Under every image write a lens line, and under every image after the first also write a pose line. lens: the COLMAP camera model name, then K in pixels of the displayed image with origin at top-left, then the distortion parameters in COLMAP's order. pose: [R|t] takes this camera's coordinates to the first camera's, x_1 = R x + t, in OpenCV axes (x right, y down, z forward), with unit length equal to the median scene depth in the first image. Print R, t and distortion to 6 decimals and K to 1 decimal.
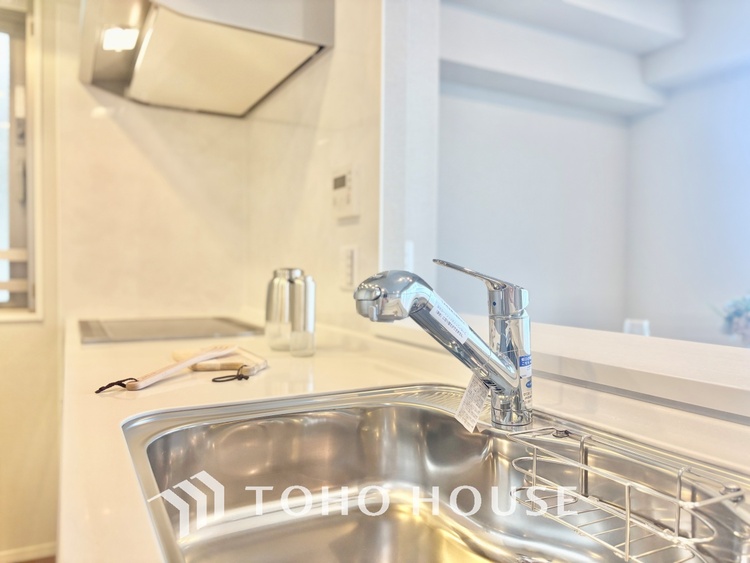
lens RADIAL K [[568.3, 0, 375.0], [0, 568.3, 281.5], [0, 0, 1]] dist [0.040060, -0.004002]
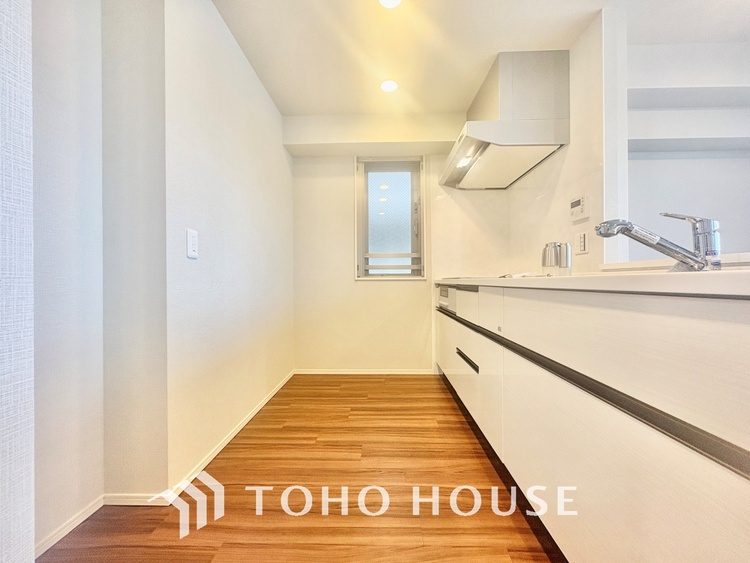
lens RADIAL K [[299.0, 0, 375.0], [0, 299.0, 281.5], [0, 0, 1]] dist [-0.000756, -0.000018]
pose [[0.870874, -0.011565, -0.491370, -0.142775], [-0.001401, 0.999661, -0.026012, 0.124700], [0.491504, 0.023341, 0.870562, -0.293099]]
